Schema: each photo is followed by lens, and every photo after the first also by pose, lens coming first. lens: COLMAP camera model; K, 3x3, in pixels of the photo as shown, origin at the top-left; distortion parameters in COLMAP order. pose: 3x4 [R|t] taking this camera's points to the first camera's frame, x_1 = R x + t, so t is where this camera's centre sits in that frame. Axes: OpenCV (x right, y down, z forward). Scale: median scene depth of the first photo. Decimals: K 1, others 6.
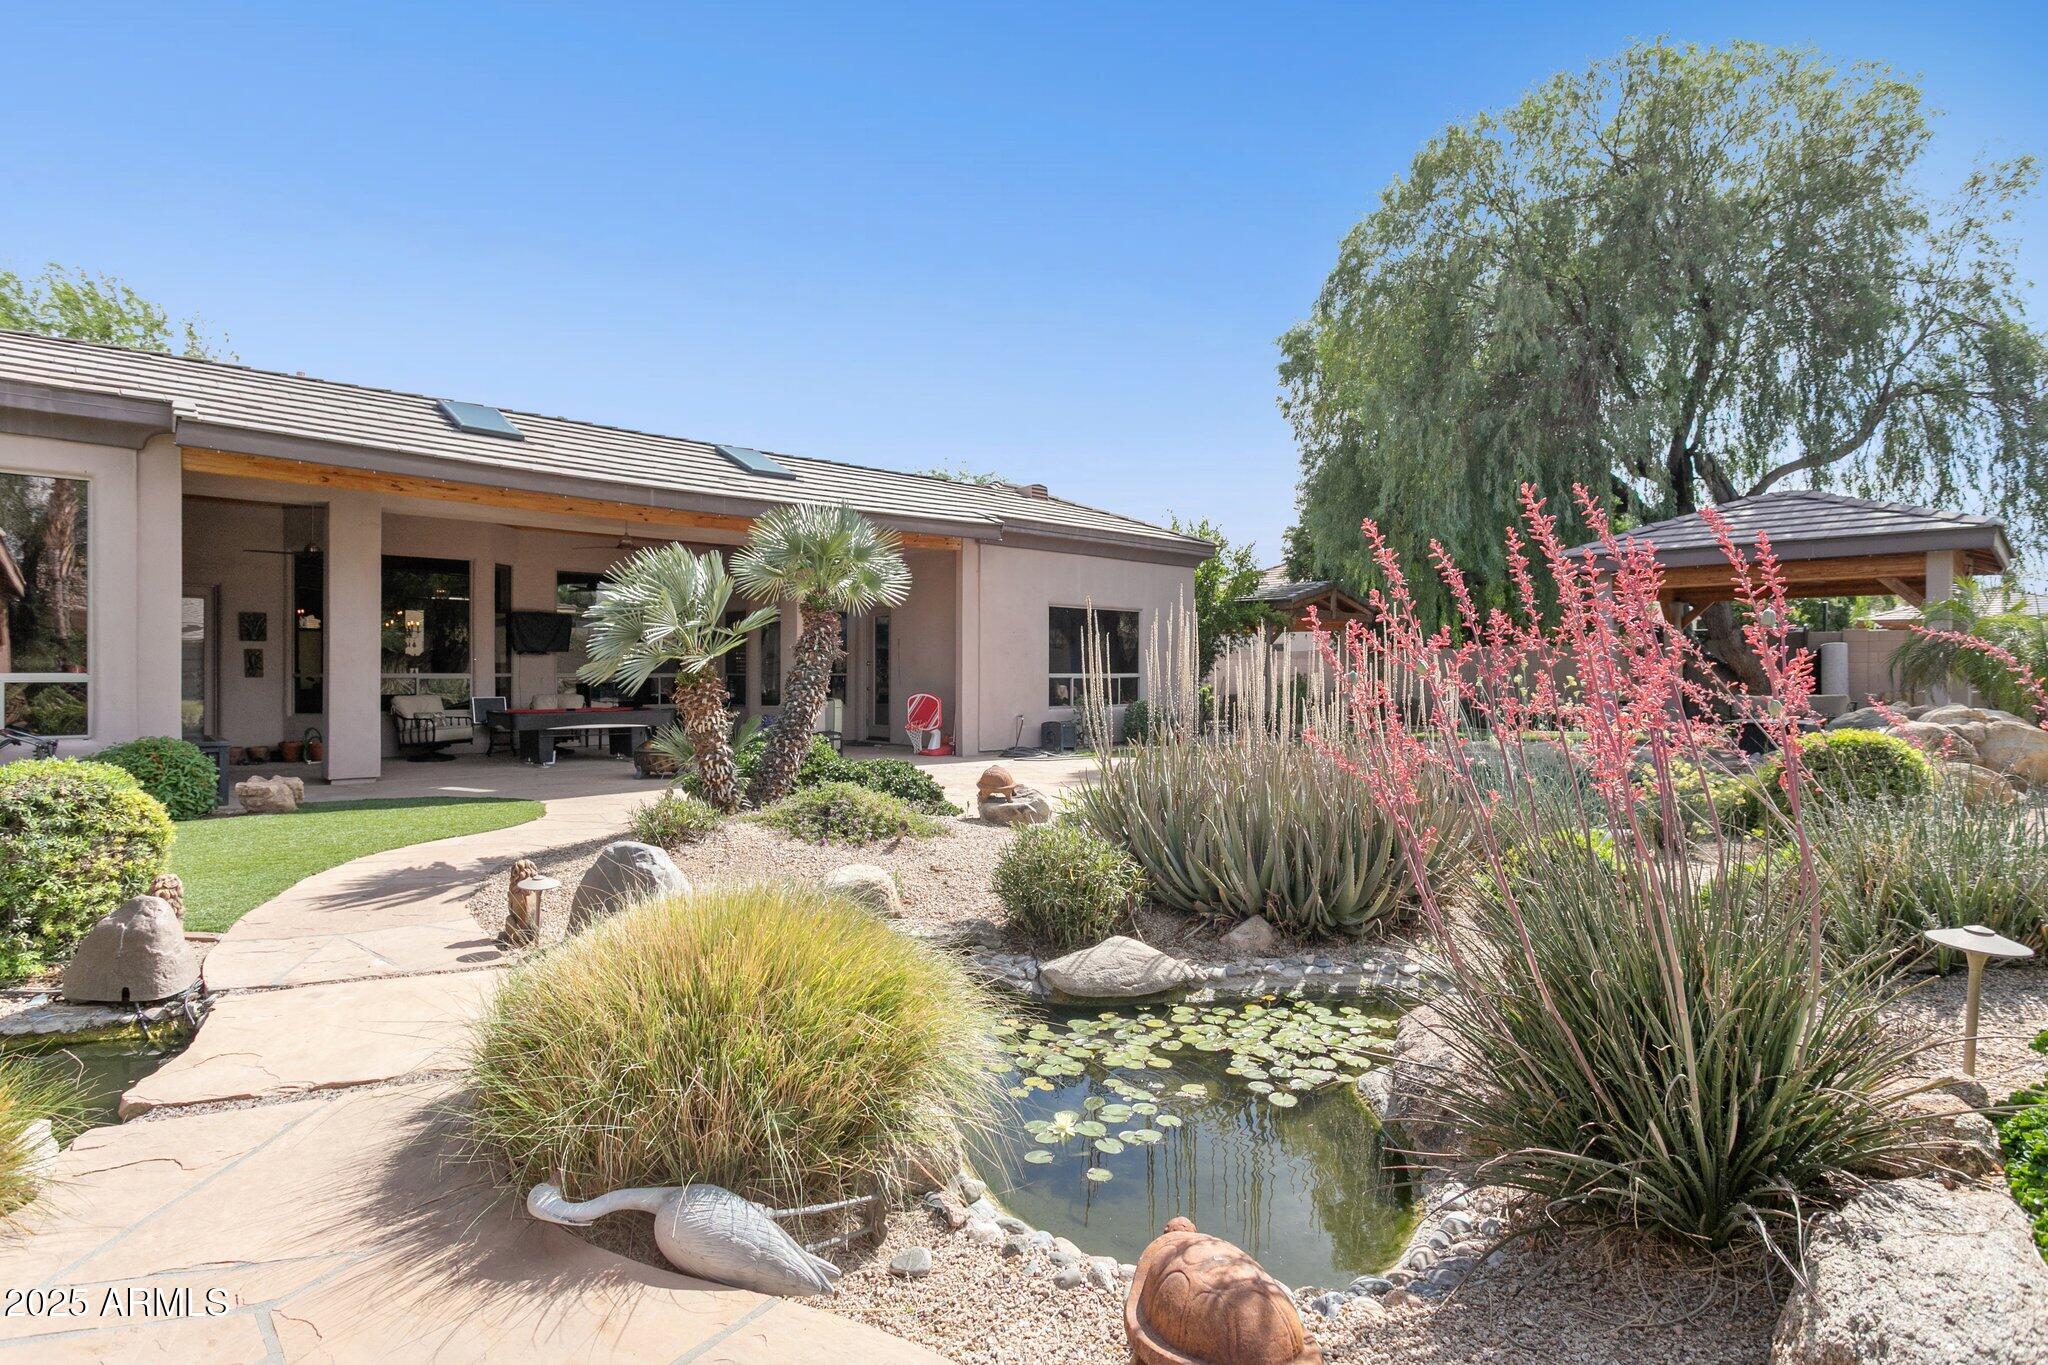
lens RADIAL K [[999.2, 0, 1034.2], [0, 999.2, 669.2], [0, 0, 1]] dist [-0.014607, 0.004000]
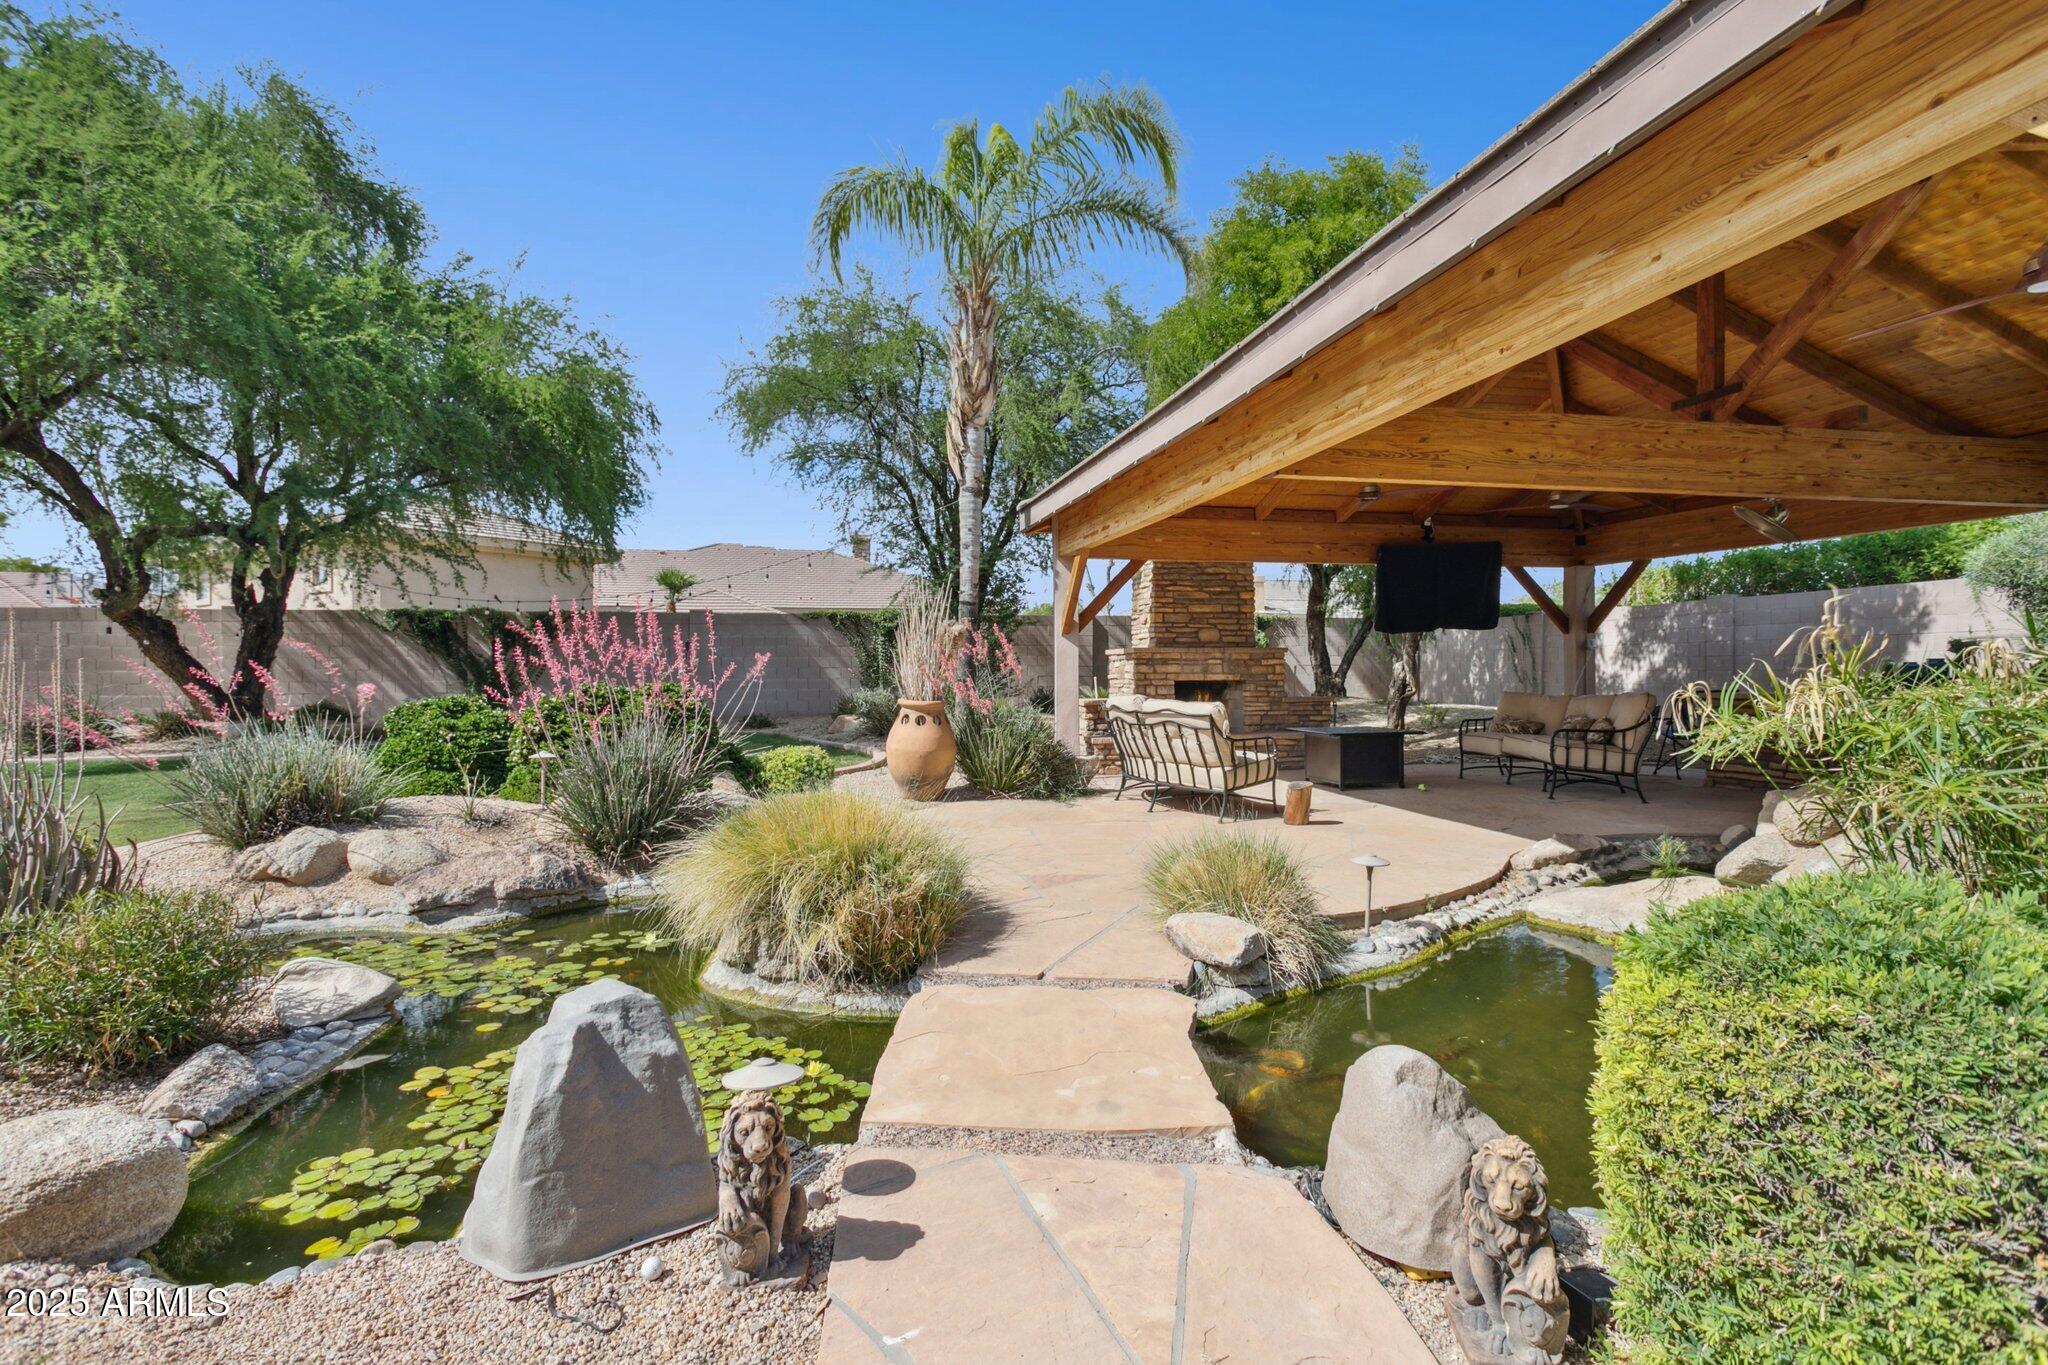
lens RADIAL K [[960.3, 0, 1019.6], [0, 960.3, 686.9], [0, 0, 1]] dist [-0.000395, 0.000192]
pose [[-0.859808, -0.005208, 0.510591, -0.249469], [-0.000090, 0.999950, 0.010048, 0.006228], [-0.510618, 0.008593, -0.859765, 0.396577]]
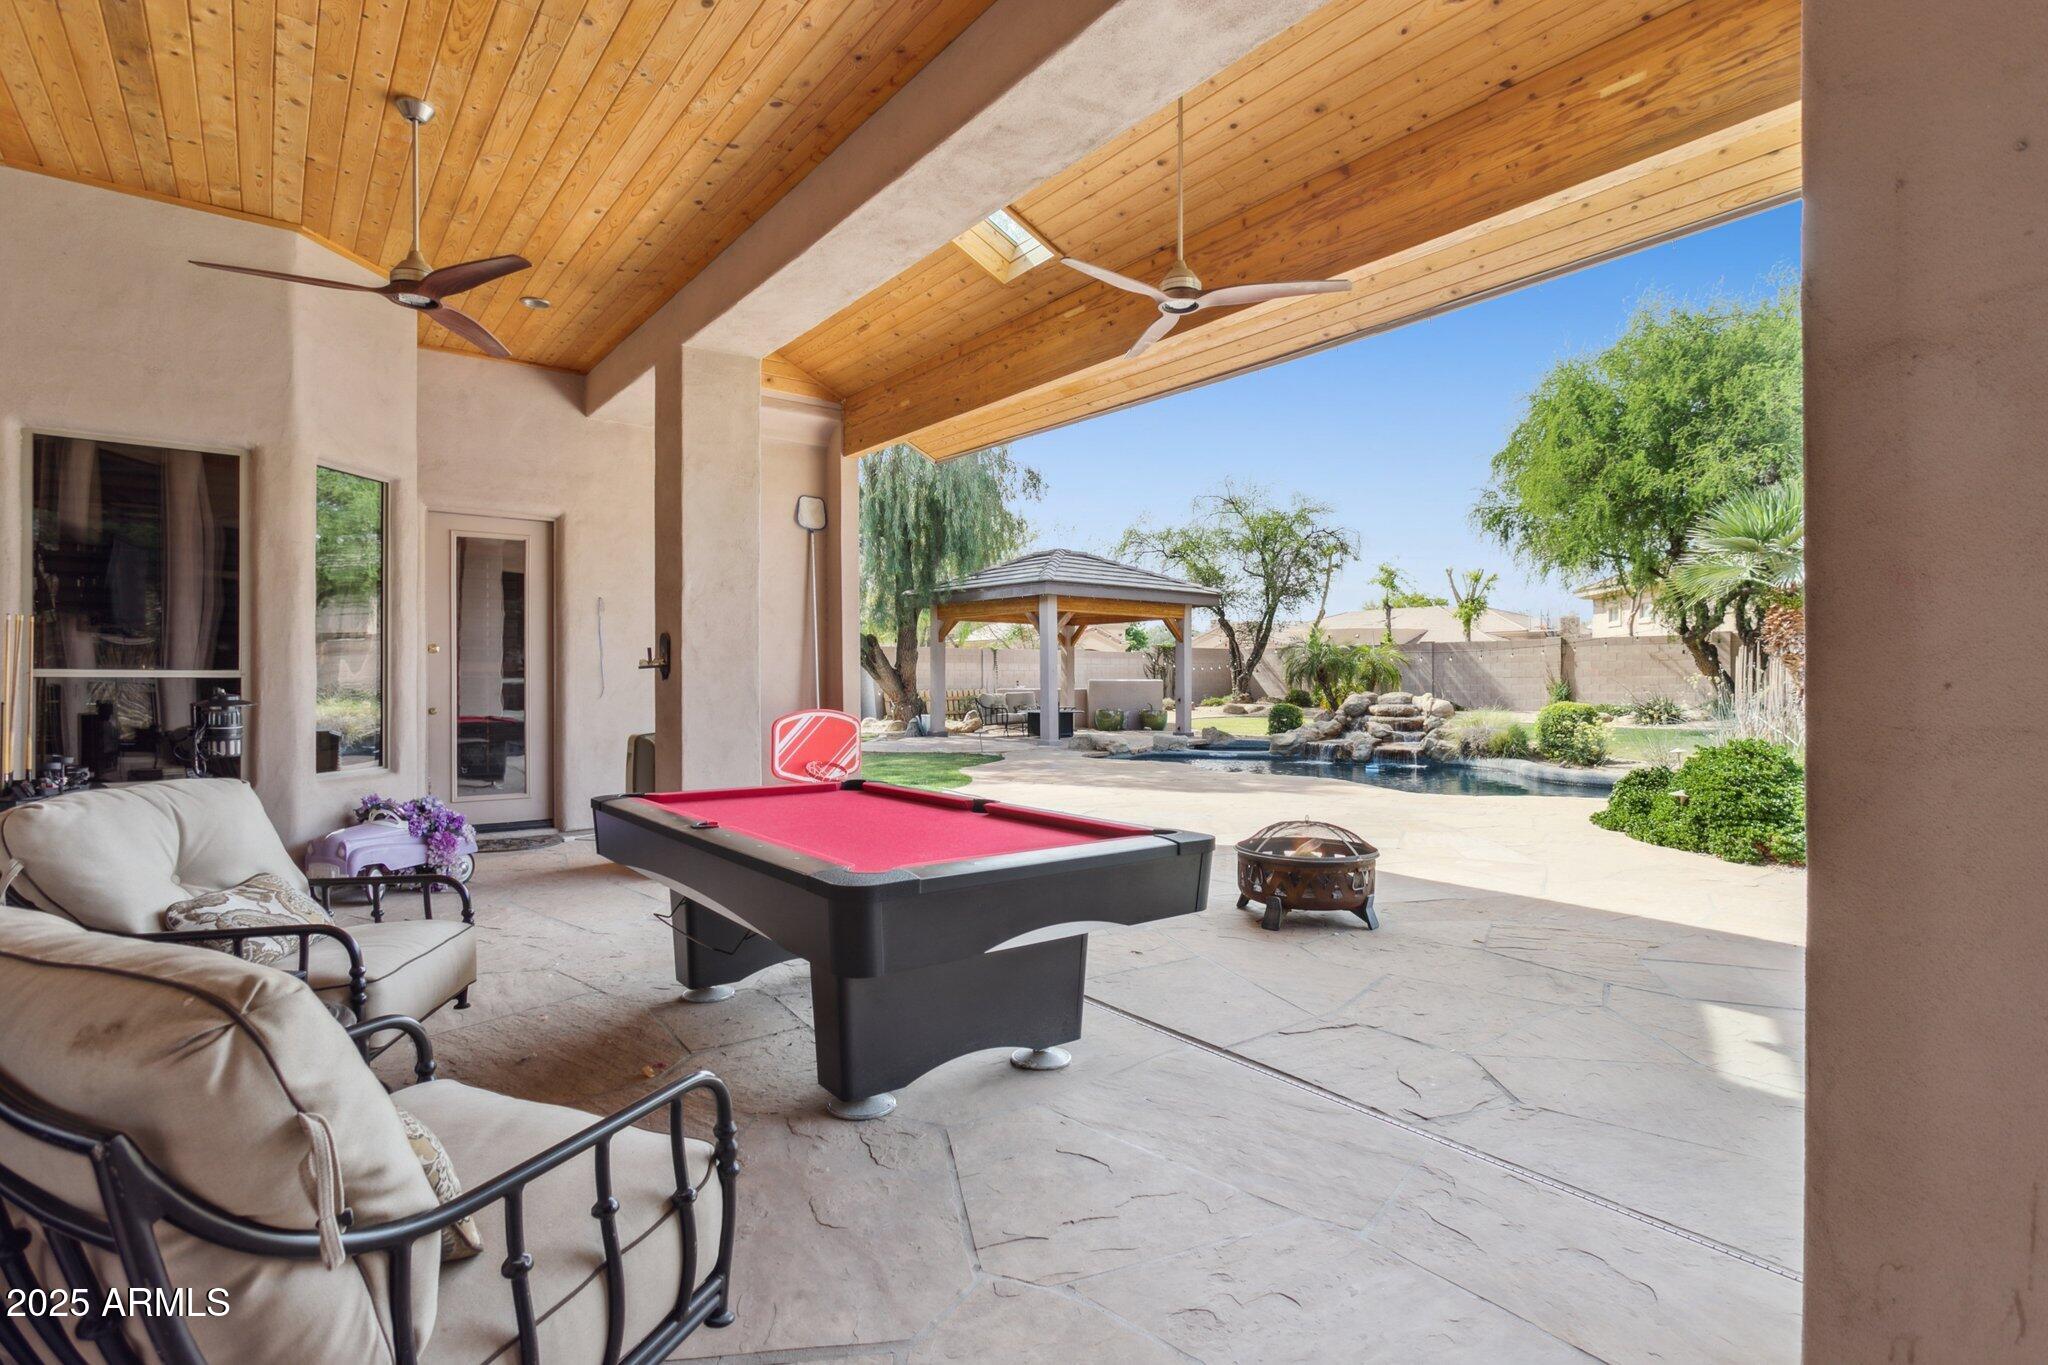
lens RADIAL K [[999.2, 0, 1024.8], [0, 999.2, 674.9], [0, 0, 1]] dist [-0.014607, 0.004000]
pose [[0.102460, 0.004366, 0.994728, -0.648793], [-0.003402, 0.999986, -0.004039, 0.007523], [-0.994731, -0.002970, 0.102473, 0.870696]]
